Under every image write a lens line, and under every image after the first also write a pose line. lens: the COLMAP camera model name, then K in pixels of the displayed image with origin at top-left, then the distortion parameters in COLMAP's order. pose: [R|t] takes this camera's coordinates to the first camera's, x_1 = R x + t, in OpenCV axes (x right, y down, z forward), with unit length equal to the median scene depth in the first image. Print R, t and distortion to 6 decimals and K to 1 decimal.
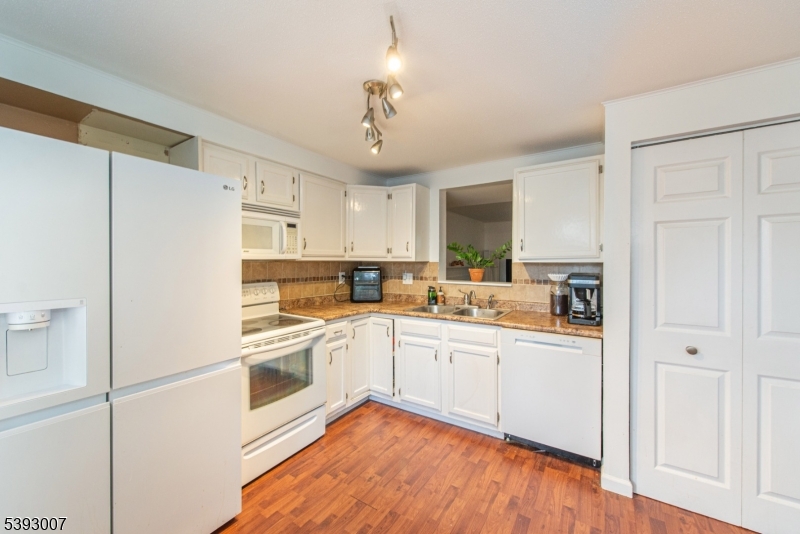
lens RADIAL K [[308.0, 0, 413.7], [0, 308.0, 263.7], [0, 0, 1]] dist [-0.000919, -0.000177]
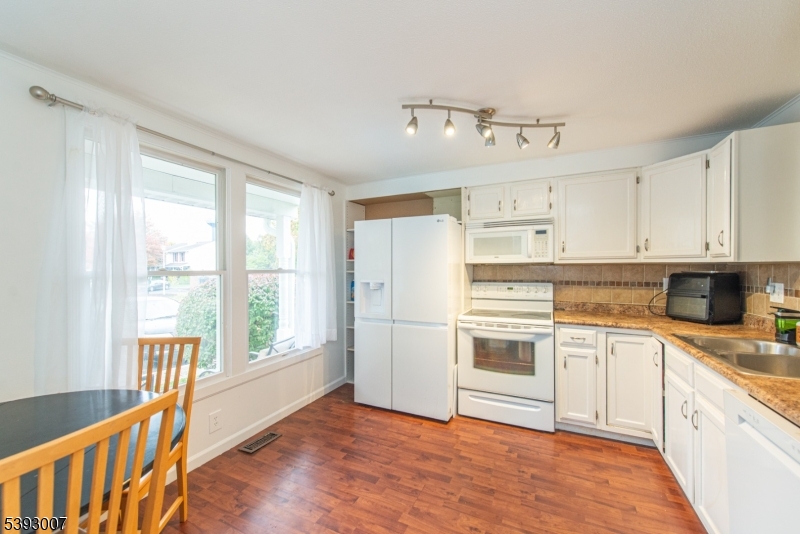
lens RADIAL K [[307.4, 0, 390.7], [0, 307.4, 268.5], [0, 0, 1]] dist [-0.000292, -0.000505]
pose [[0.126018, 0.001798, -0.992026, 0.590256], [-0.002612, 0.999995, 0.001481, 0.006717], [0.992024, 0.002404, 0.126023, 0.300267]]
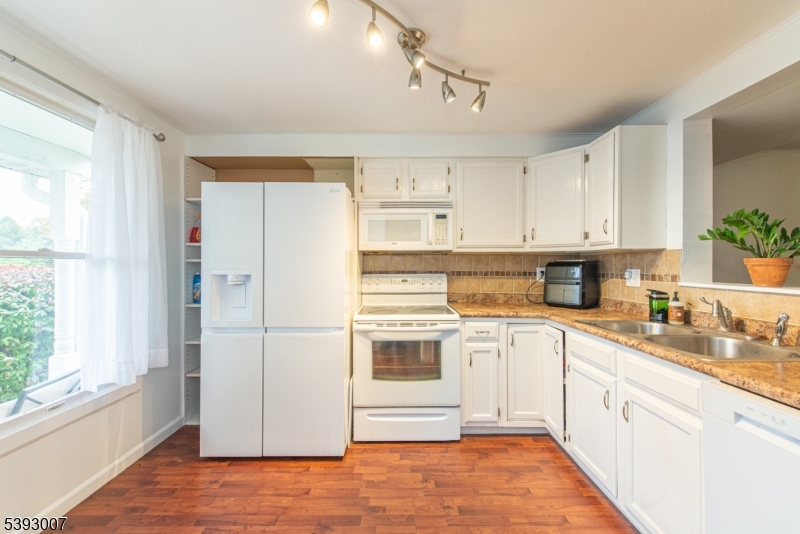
lens RADIAL K [[315.7, 0, 385.2], [0, 315.7, 264.5], [0, 0, 1]] dist [0.002868, -0.000385]
pose [[0.529323, -0.001630, -0.848419, 0.349075], [-0.004938, 0.999975, -0.005003, 0.035317], [0.848406, 0.006838, 0.529302, 0.284322]]
